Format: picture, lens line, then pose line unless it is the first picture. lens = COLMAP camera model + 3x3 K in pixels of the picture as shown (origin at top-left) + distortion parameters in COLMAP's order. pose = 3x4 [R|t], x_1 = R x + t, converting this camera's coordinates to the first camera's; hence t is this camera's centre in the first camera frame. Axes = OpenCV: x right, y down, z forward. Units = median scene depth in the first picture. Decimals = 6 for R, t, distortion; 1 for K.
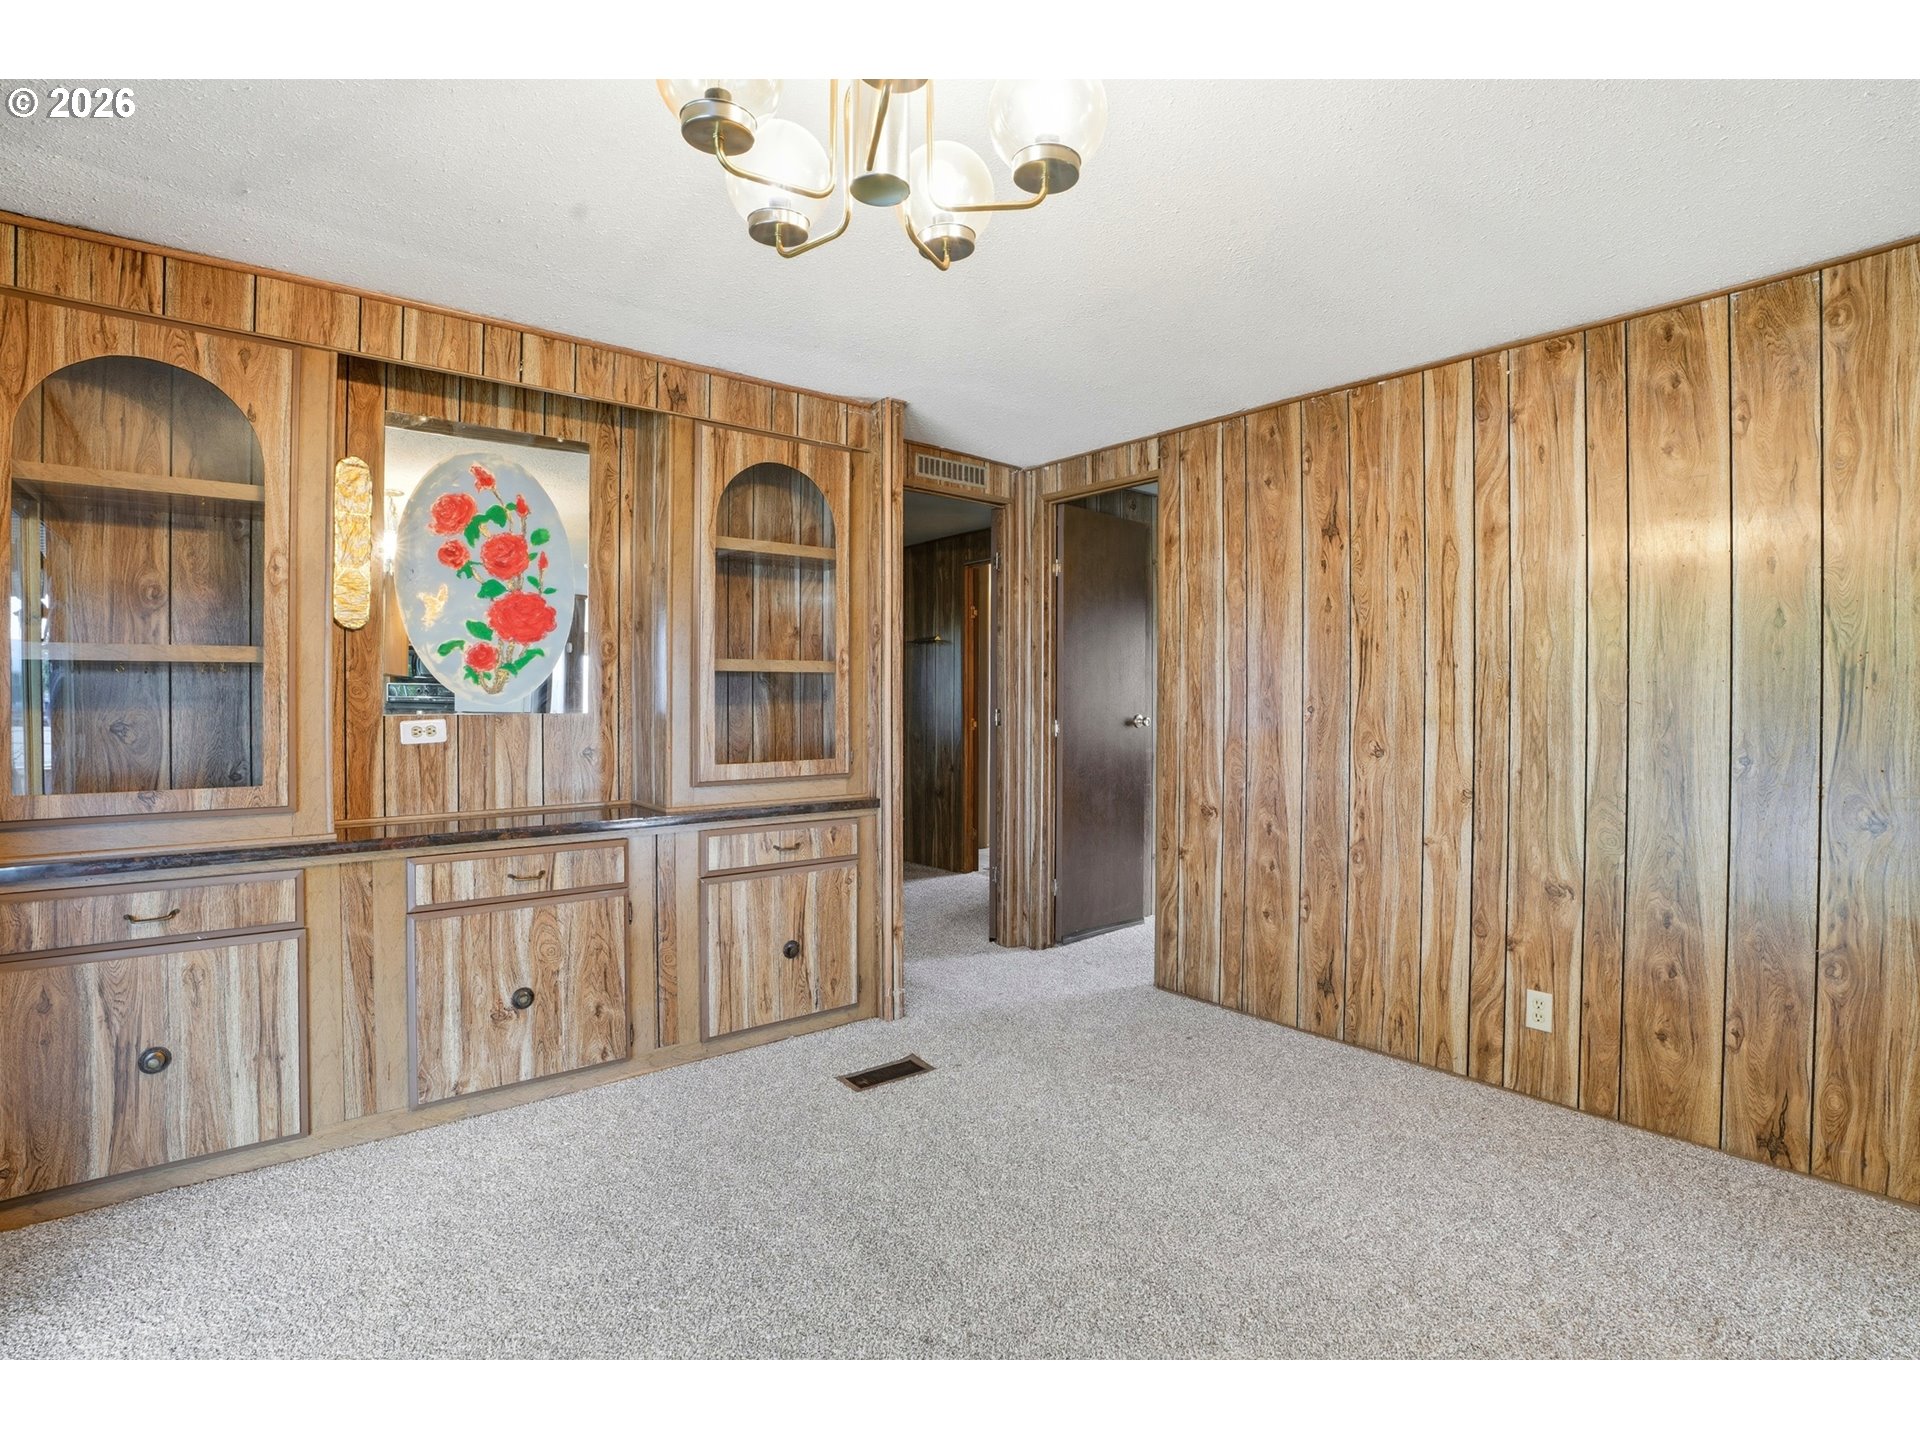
lens RADIAL K [[902.7, 0, 928.7], [0, 902.7, 702.3], [0, 0, 1]] dist [-0.069625, 0.015849]
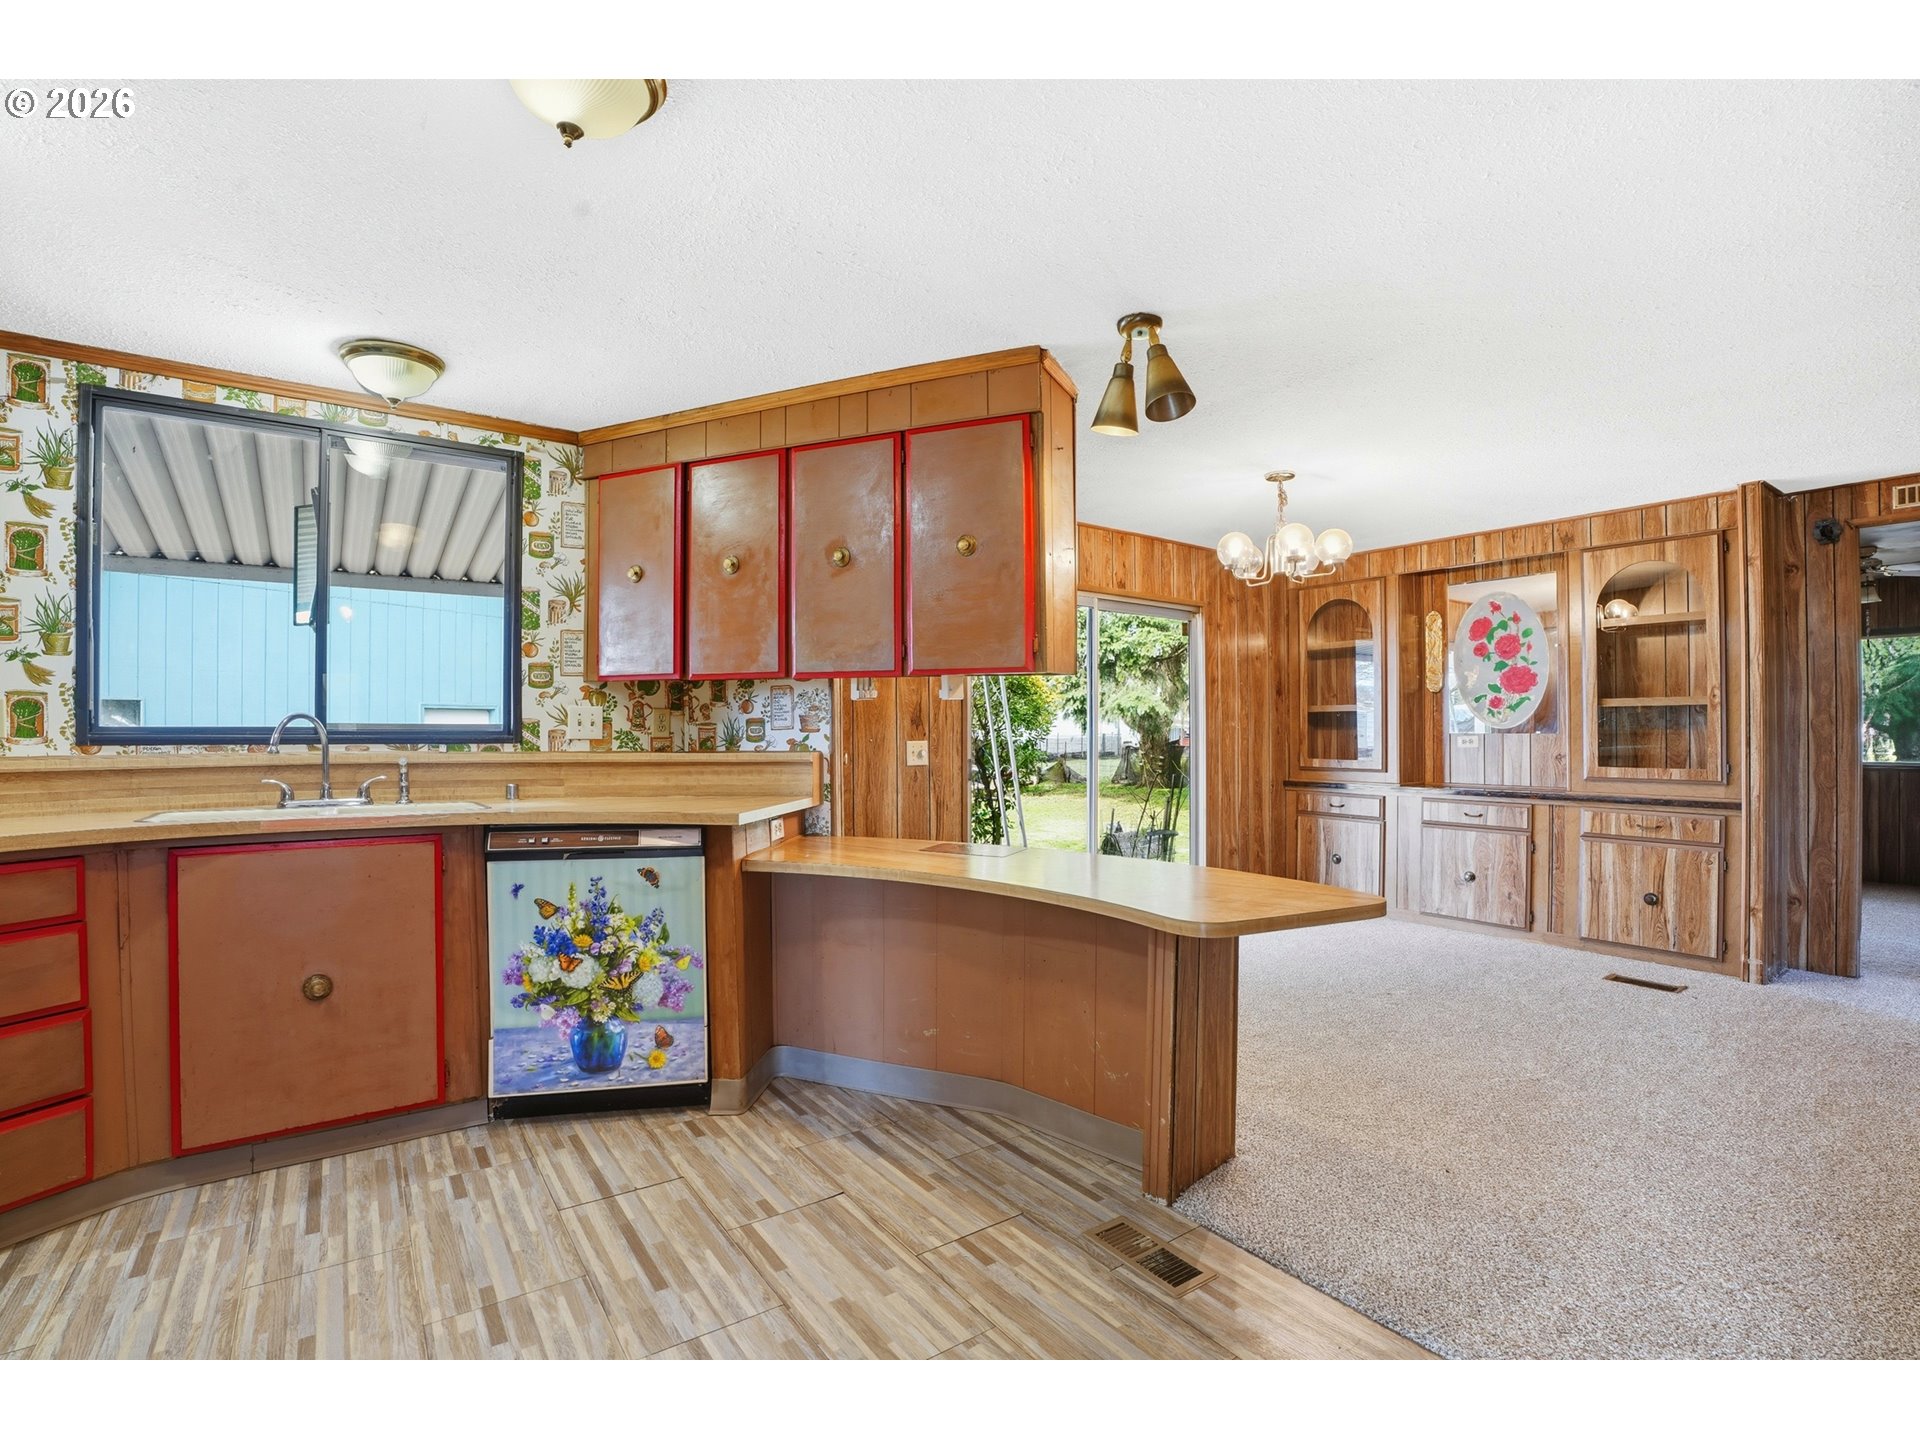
lens RADIAL K [[902.7, 0, 945.8], [0, 902.7, 714.4], [0, 0, 1]] dist [-0.069625, 0.015849]
pose [[-0.069506, -0.015960, -0.997454, 1.460441], [-0.003189, 0.999870, -0.015776, 0.006623], [0.997576, 0.002085, -0.069547, -0.028442]]
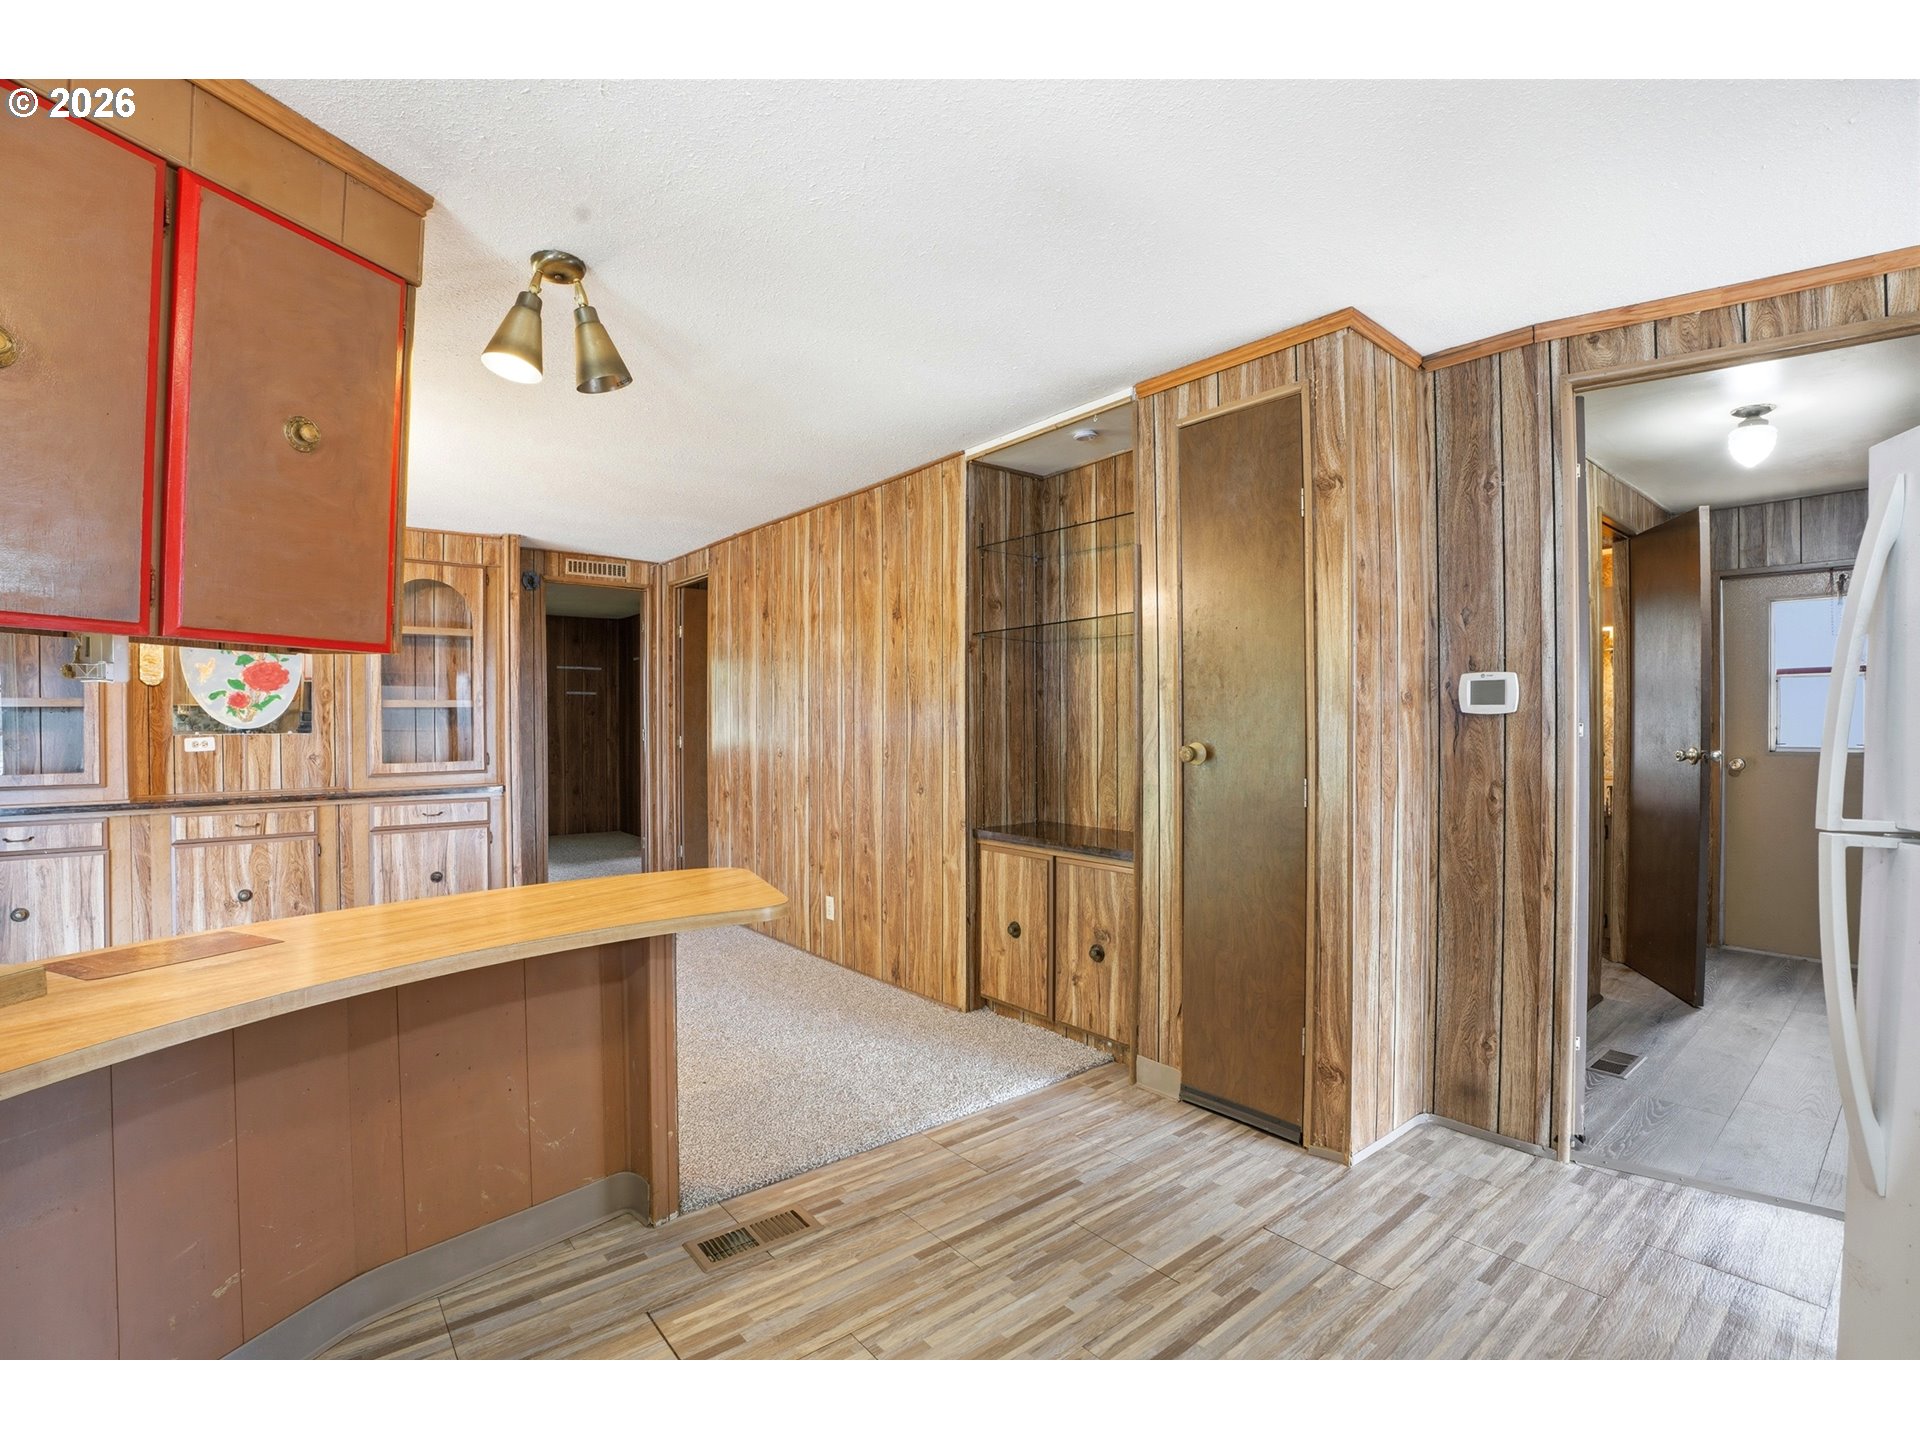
lens RADIAL K [[902.7, 0, 967.5], [0, 902.7, 721.3], [0, 0, 1]] dist [-0.069625, 0.015849]
pose [[0.999867, -0.006228, 0.015100, 0.881187], [0.006249, 0.999980, -0.001390, -0.000450], [-0.015091, 0.001484, 0.999885, -0.685043]]
